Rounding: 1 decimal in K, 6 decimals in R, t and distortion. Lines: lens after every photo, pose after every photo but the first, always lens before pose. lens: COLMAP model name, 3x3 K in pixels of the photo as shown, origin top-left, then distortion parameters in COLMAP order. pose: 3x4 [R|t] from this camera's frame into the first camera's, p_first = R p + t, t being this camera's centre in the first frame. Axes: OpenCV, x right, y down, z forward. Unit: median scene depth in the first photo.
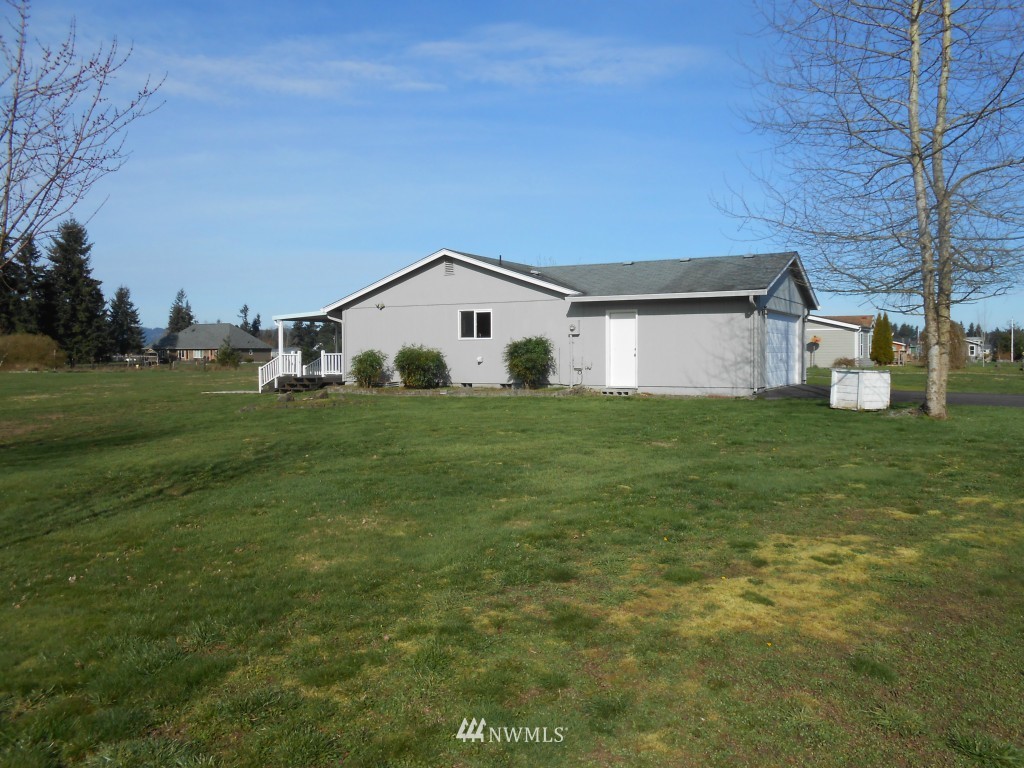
lens RADIAL K [[799.2, 0, 513.3], [0, 799.2, 372.0], [0, 0, 1]] dist [-0.040631, 0.065516]
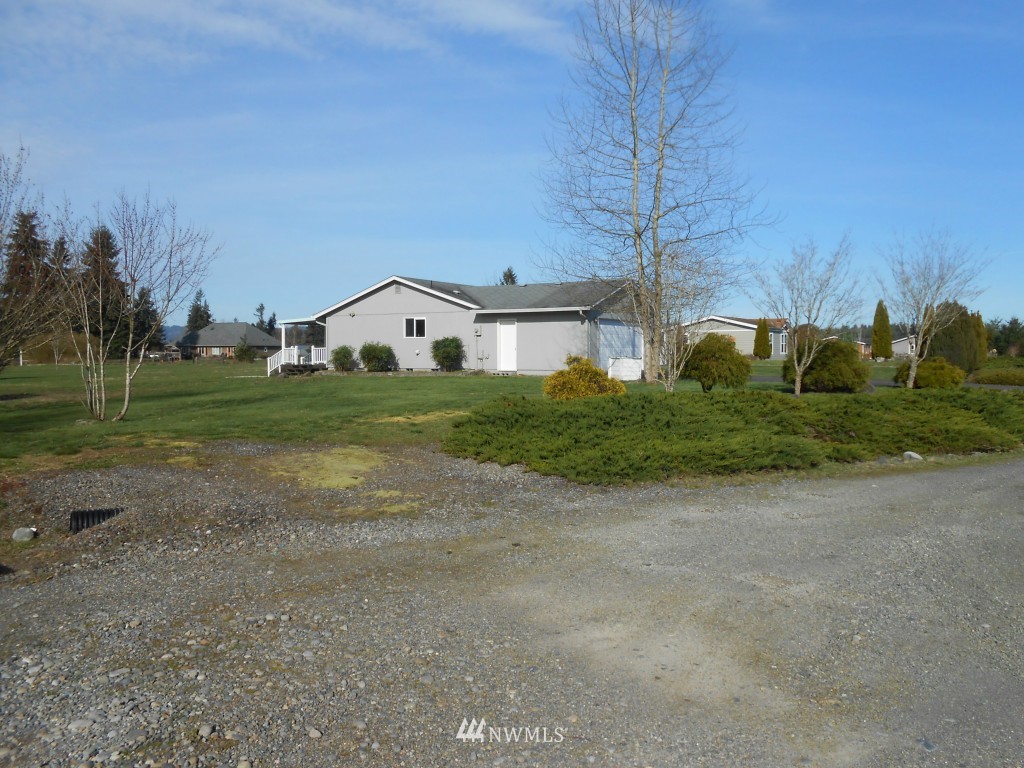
lens RADIAL K [[799.2, 0, 513.3], [0, 799.2, 372.0], [0, 0, 1]] dist [-0.040631, 0.065516]
pose [[0.999823, 0.004545, -0.018232, 0.151545], [-0.004521, 0.999989, 0.001355, 0.017197], [0.018238, -0.001273, 0.999833, -0.428786]]
